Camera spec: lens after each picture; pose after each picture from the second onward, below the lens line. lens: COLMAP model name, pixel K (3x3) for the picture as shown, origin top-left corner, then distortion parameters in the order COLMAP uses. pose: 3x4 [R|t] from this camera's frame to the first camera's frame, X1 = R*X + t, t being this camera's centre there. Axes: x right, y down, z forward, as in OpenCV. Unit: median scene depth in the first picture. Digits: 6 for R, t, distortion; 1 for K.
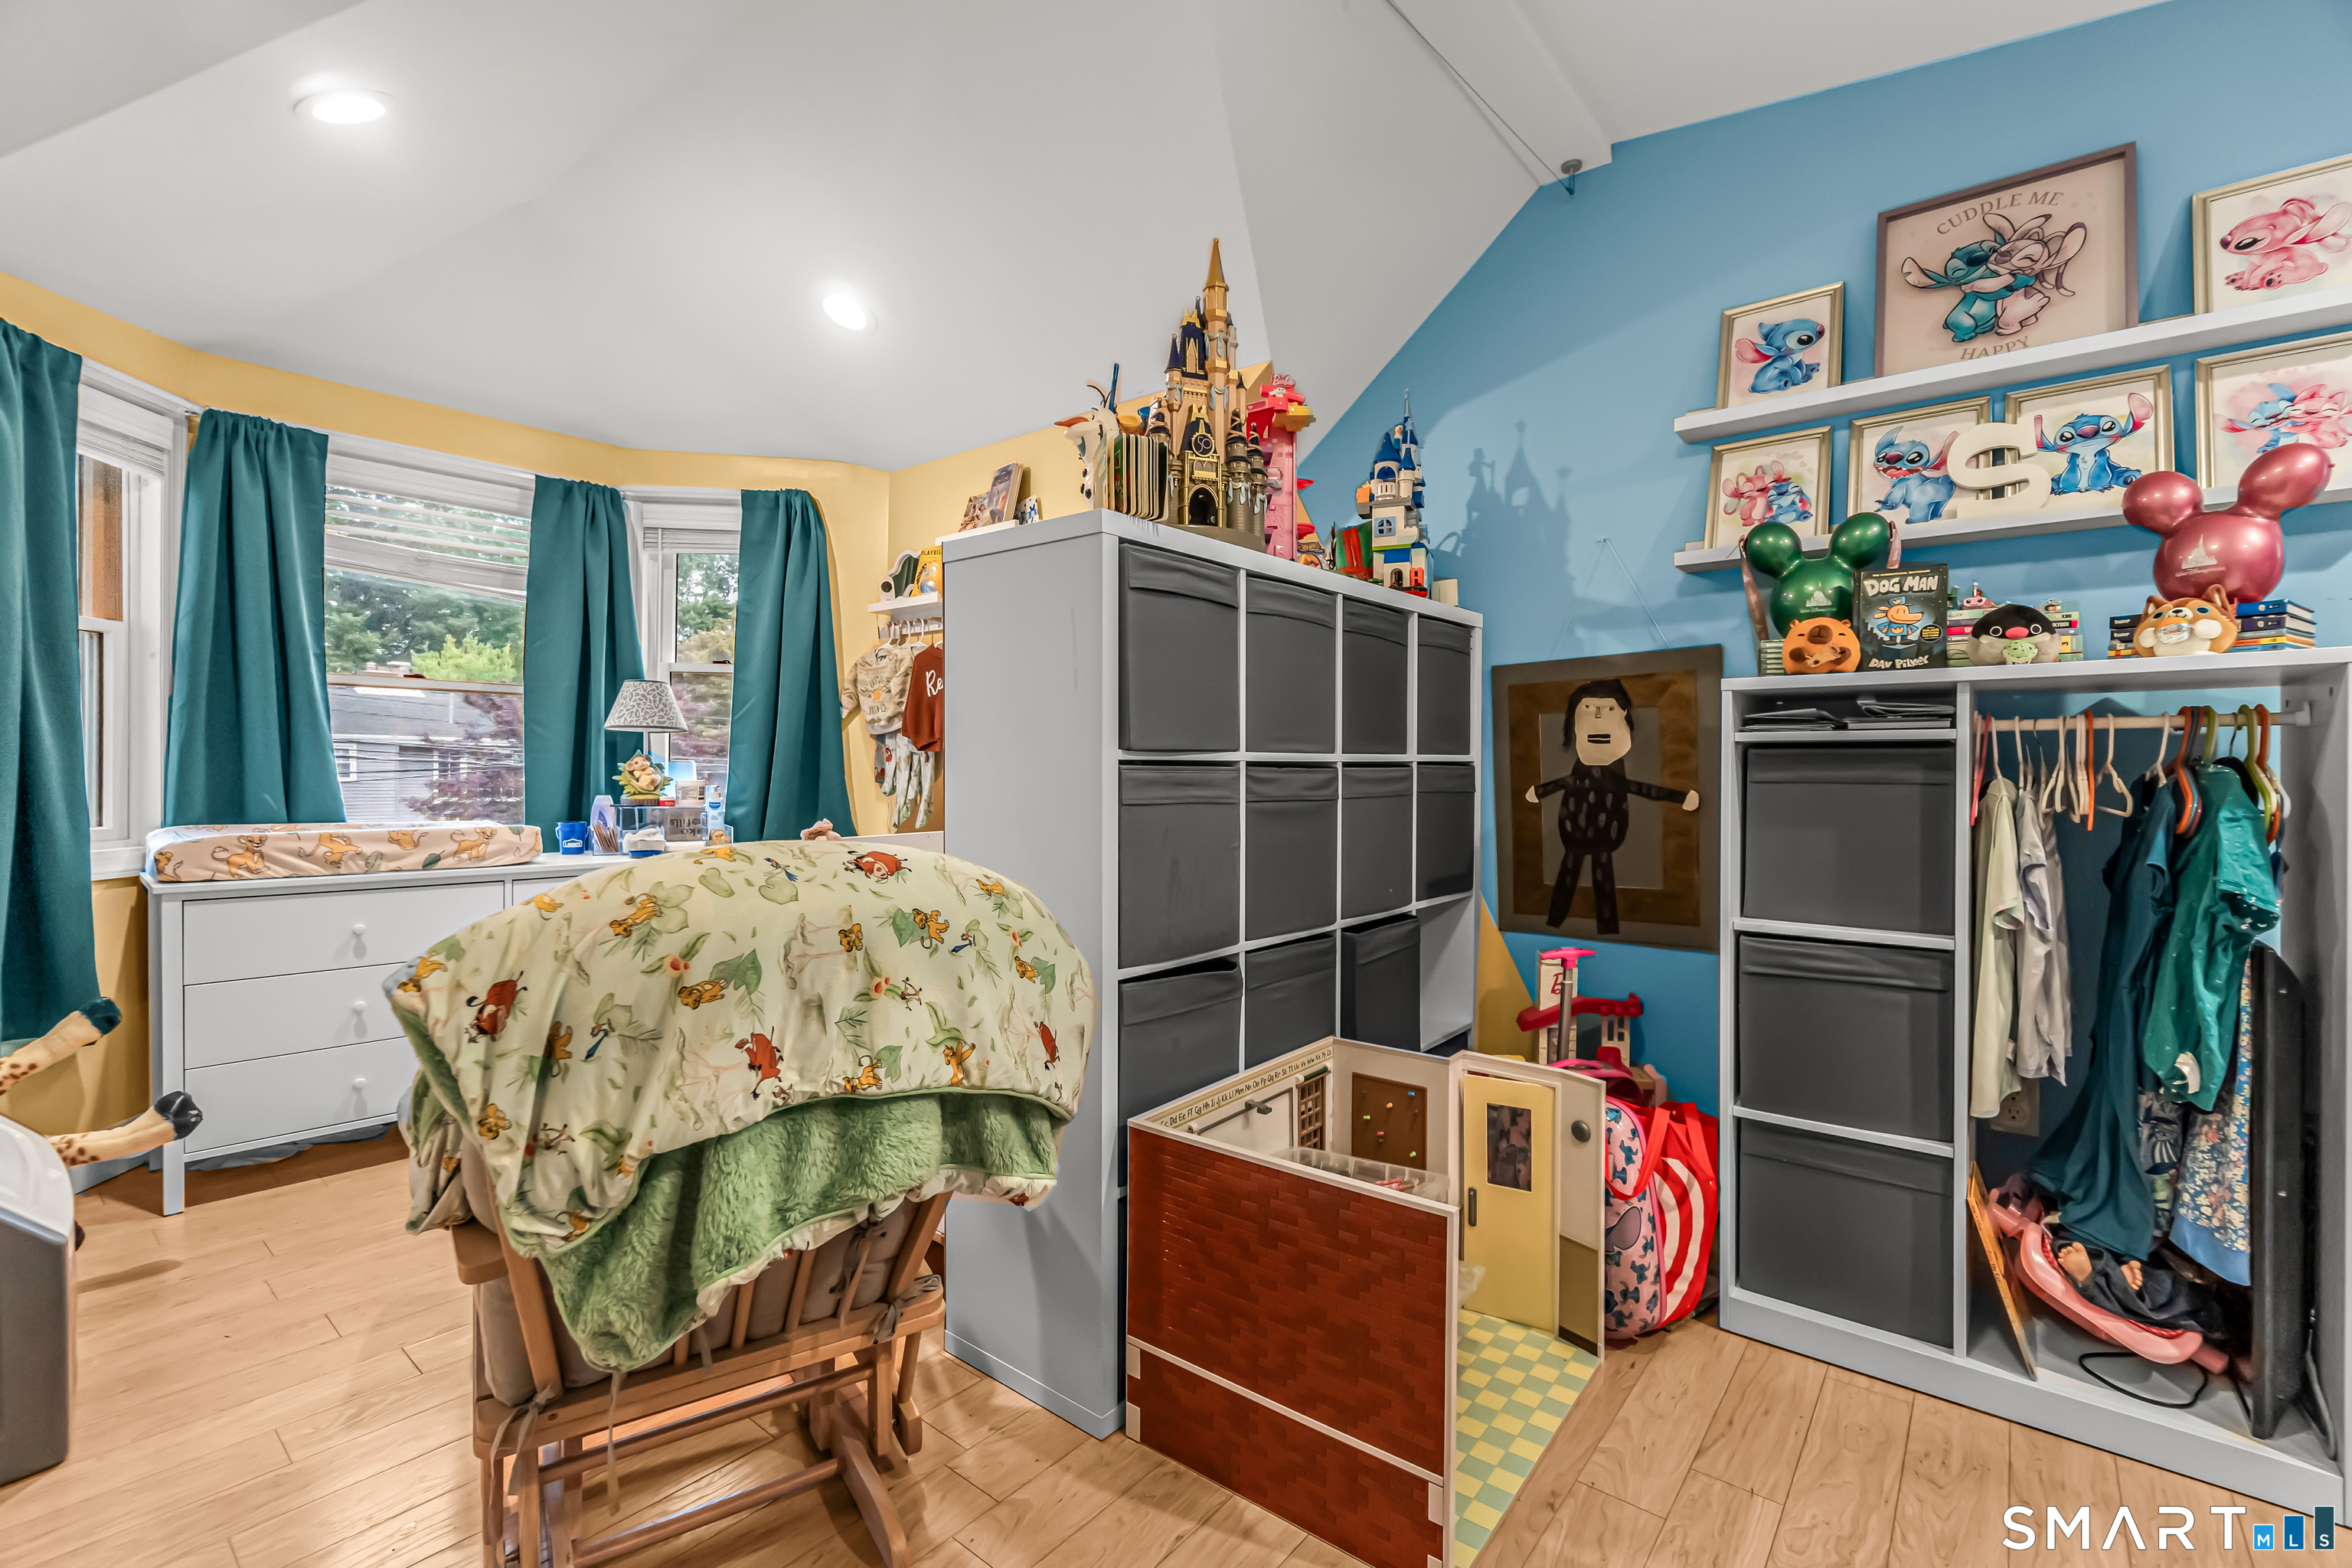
lens RADIAL K [[1015.7, 0, 1163.3], [0, 1015.7, 783.6], [0, 0, 1]] dist [-0.003918, -0.000439]
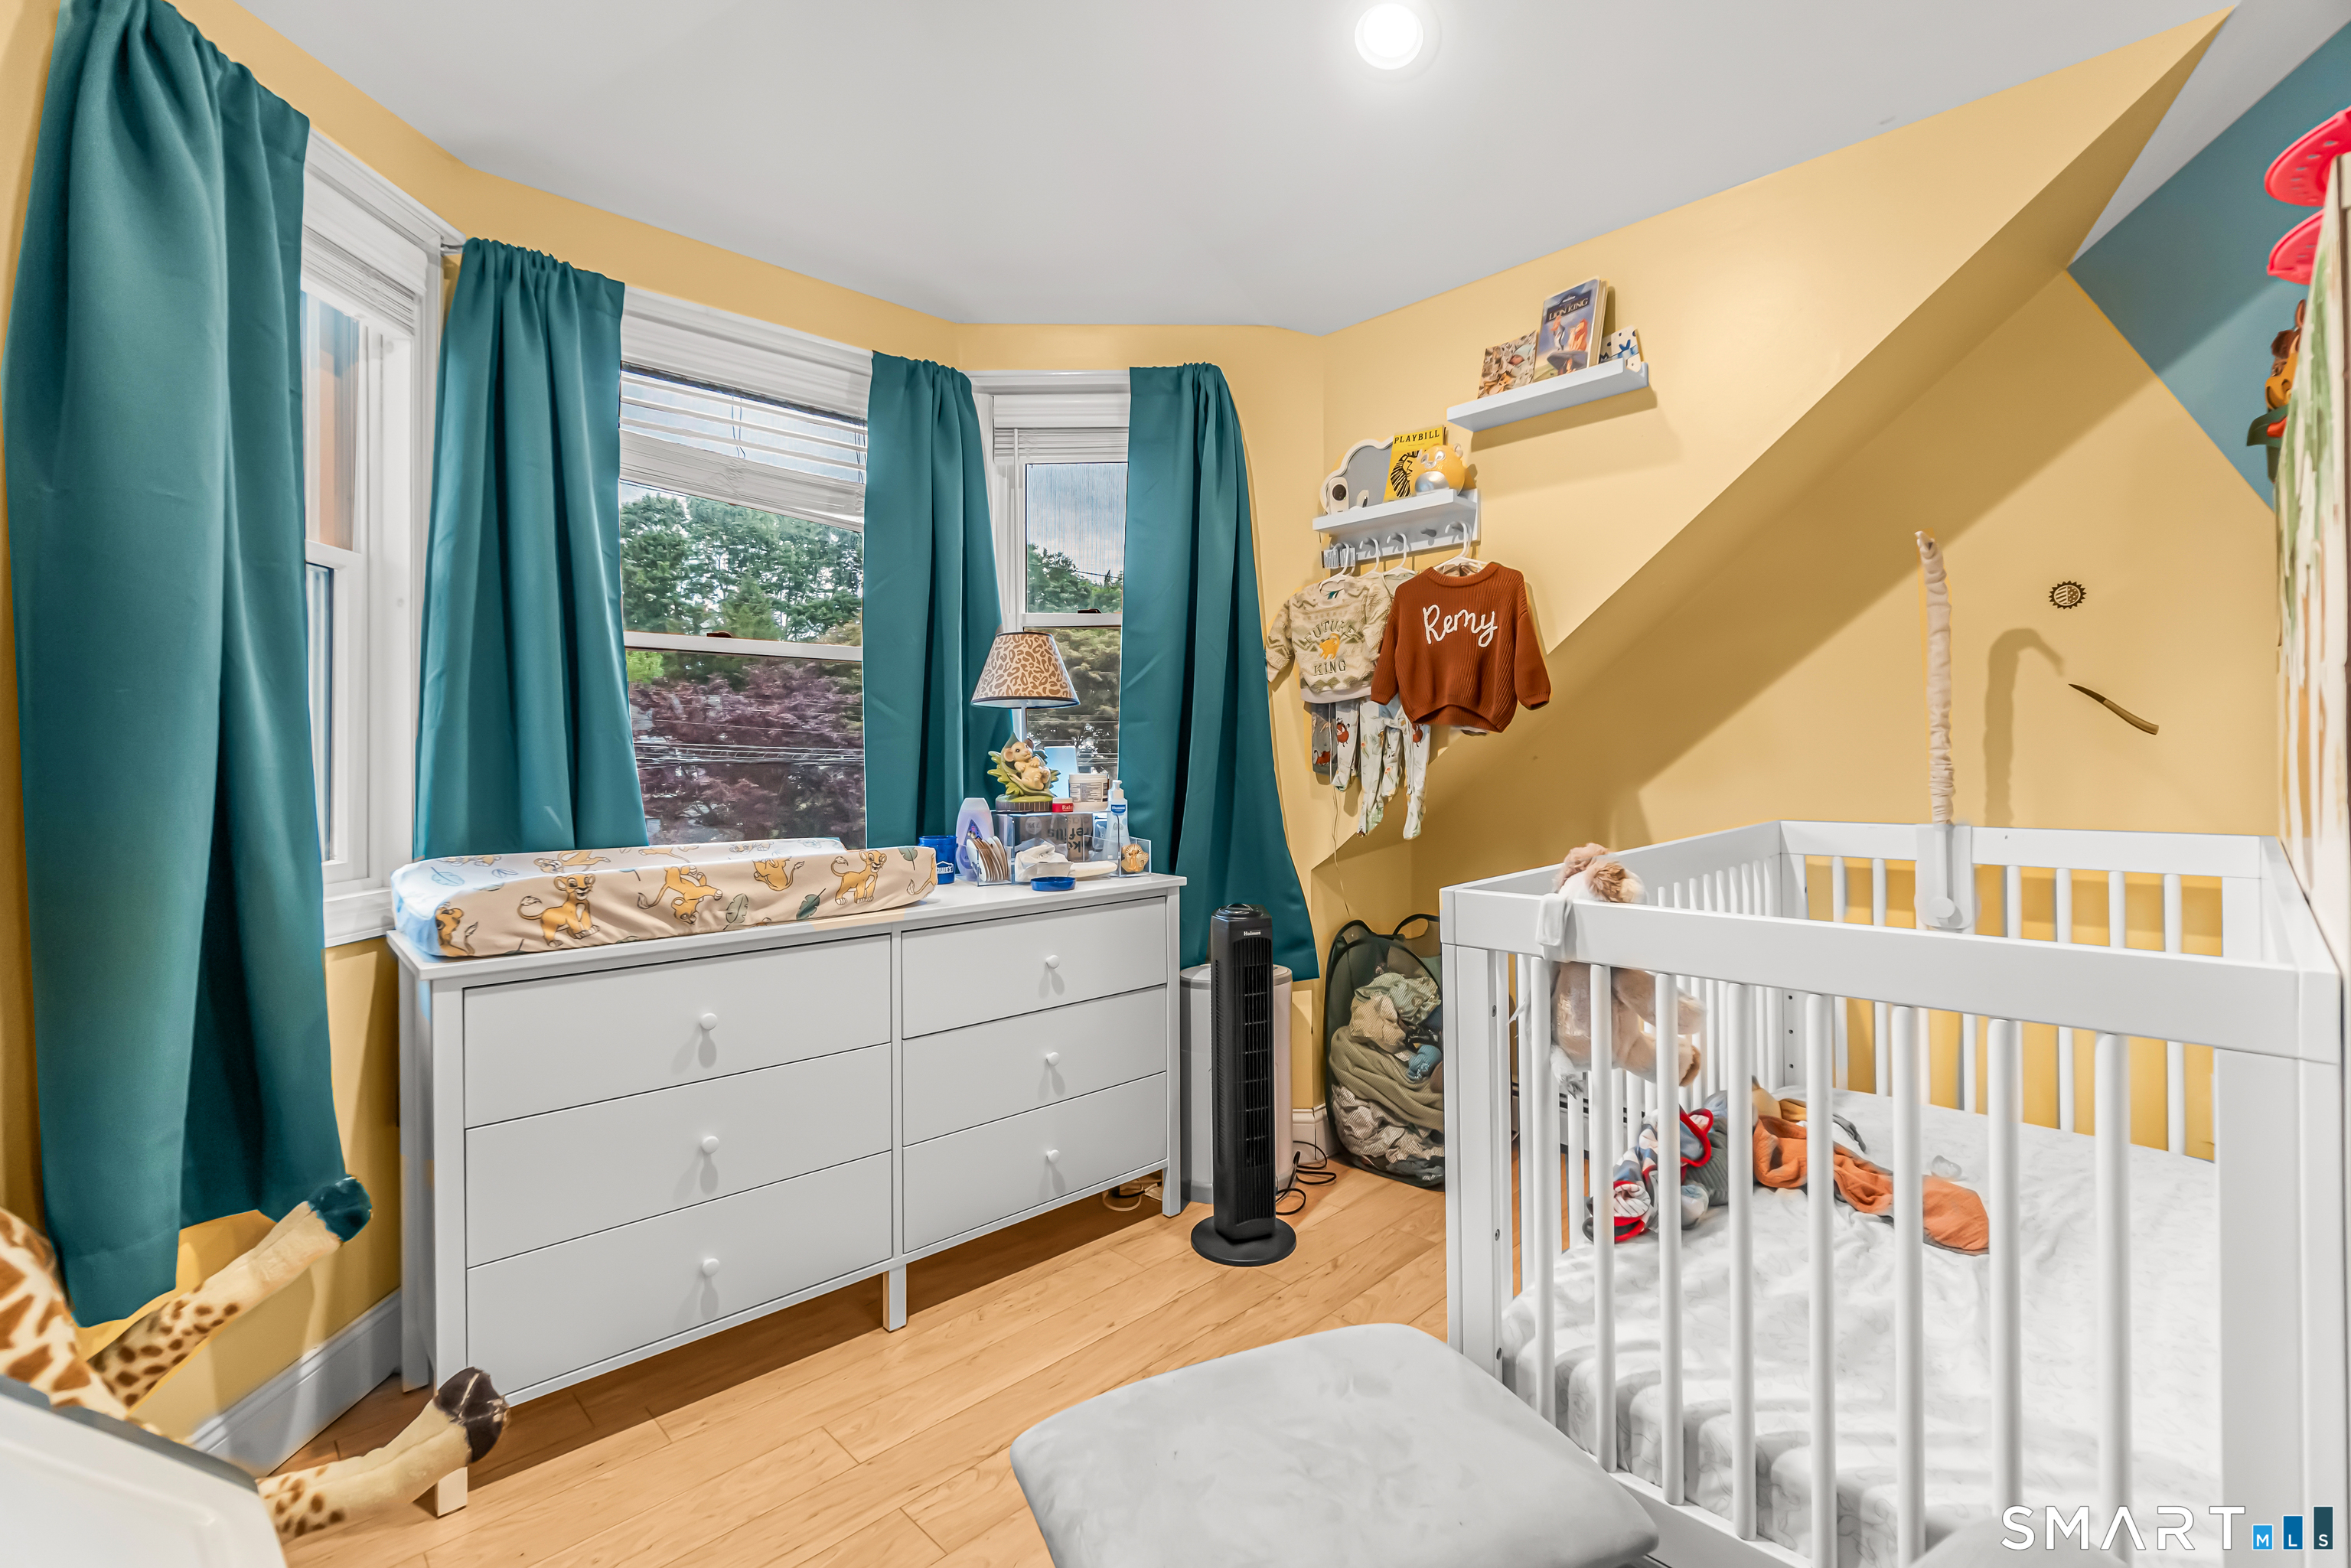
lens RADIAL K [[1048.6, 0, 1183.1], [0, 1048.6, 749.8], [0, 0, 1]] dist [-0.001361, 0.000548]
pose [[0.994049, -0.018951, -0.107269, -0.372815], [0.016421, 0.999567, -0.024427, -0.001005], [0.107686, 0.022521, 0.993930, 0.333777]]
